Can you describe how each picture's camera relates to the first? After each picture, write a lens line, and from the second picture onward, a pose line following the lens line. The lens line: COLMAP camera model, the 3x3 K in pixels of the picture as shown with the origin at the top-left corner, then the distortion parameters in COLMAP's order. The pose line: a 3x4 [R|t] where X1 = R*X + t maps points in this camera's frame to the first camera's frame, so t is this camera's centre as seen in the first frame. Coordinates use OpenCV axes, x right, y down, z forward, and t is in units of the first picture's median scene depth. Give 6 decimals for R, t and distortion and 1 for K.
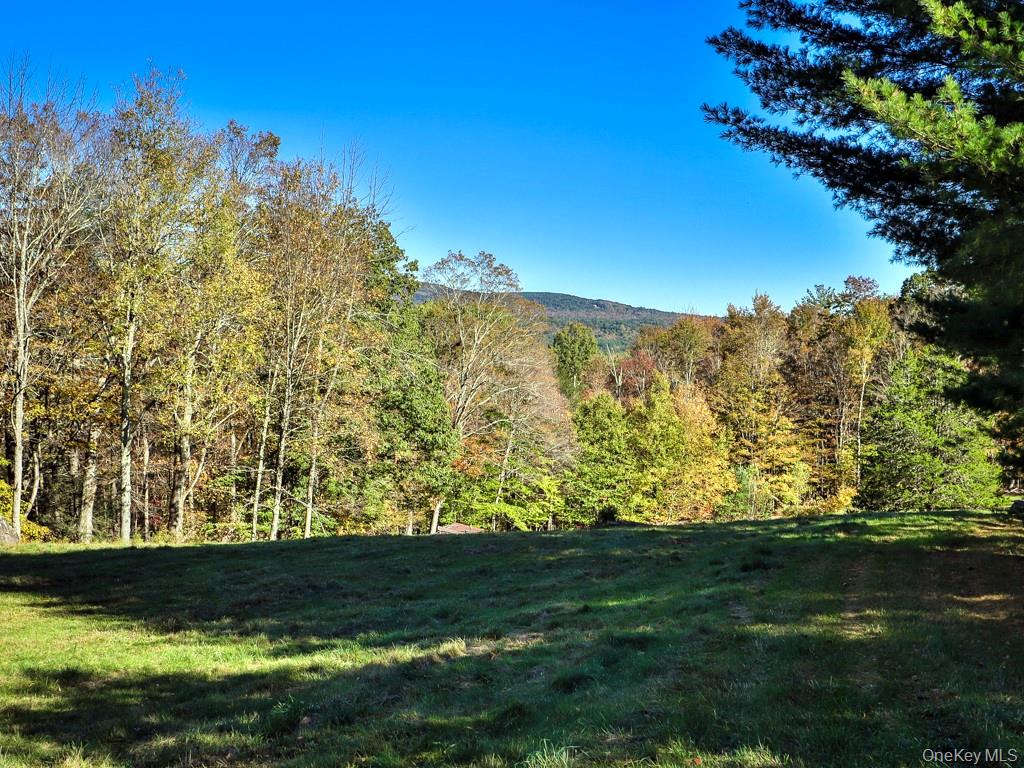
lens RADIAL K [[1360.8, 0, 512.4], [0, 1360.8, 384.9], [0, 0, 1]] dist [-0.000747, 0.000000]
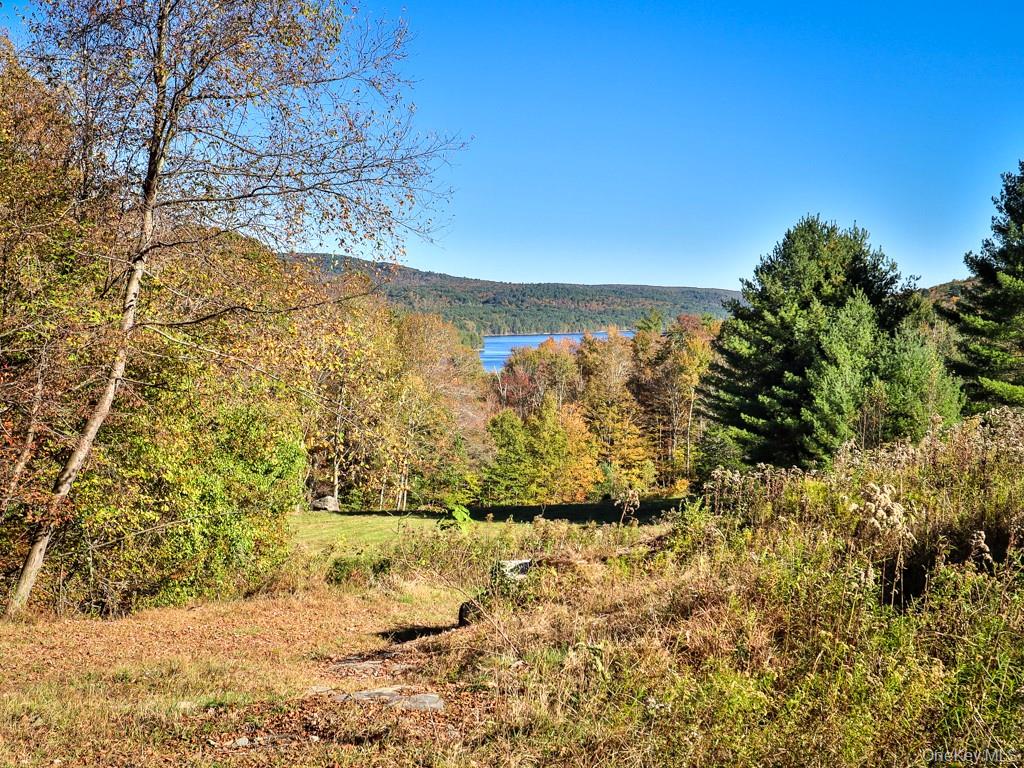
lens RADIAL K [[1530.8, 0, 510.7], [0, 1530.8, 383.5], [0, 0, 1]] dist [-0.056378, 0.000000]
pose [[0.989089, 0.004720, 0.147243, -0.153959], [-0.007142, 0.999848, 0.015925, -0.044459], [-0.147146, -0.016803, 0.988972, -0.506466]]
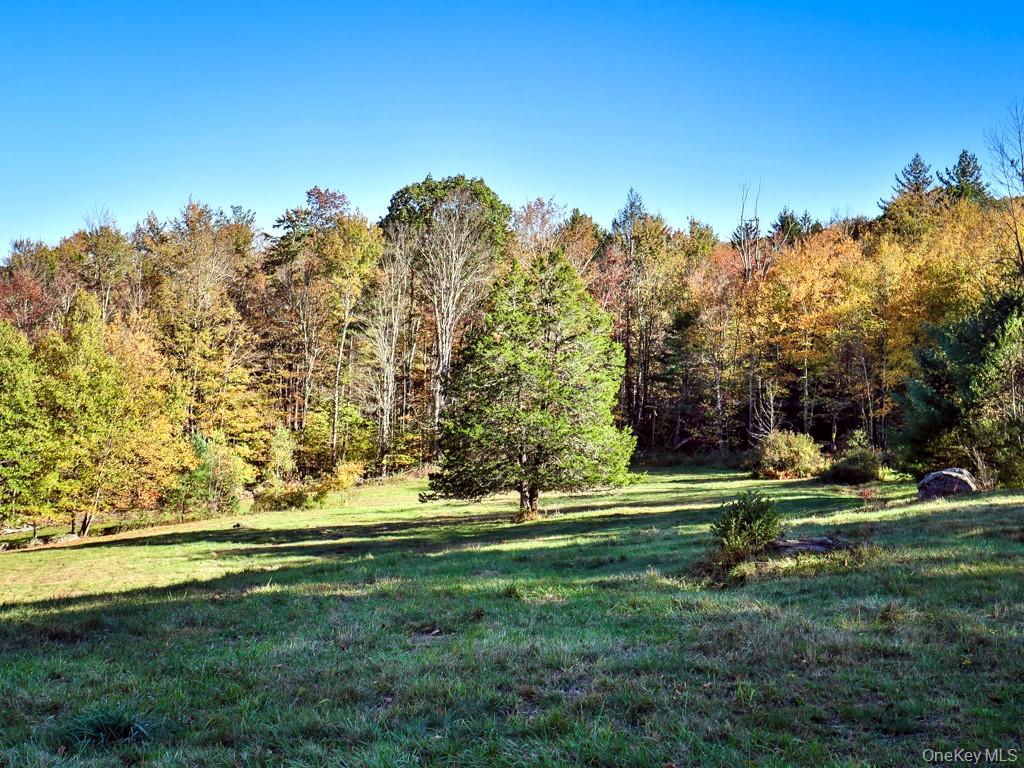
lens RADIAL K [[1530.8, 0, 513.6], [0, 1530.8, 382.5], [0, 0, 1]] dist [-0.056378, 0.000000]
pose [[0.892884, 0.021745, 0.449762, -0.040768], [-0.031300, 0.999415, 0.013818, 0.018222], [-0.449198, -0.026415, 0.893042, 0.230945]]
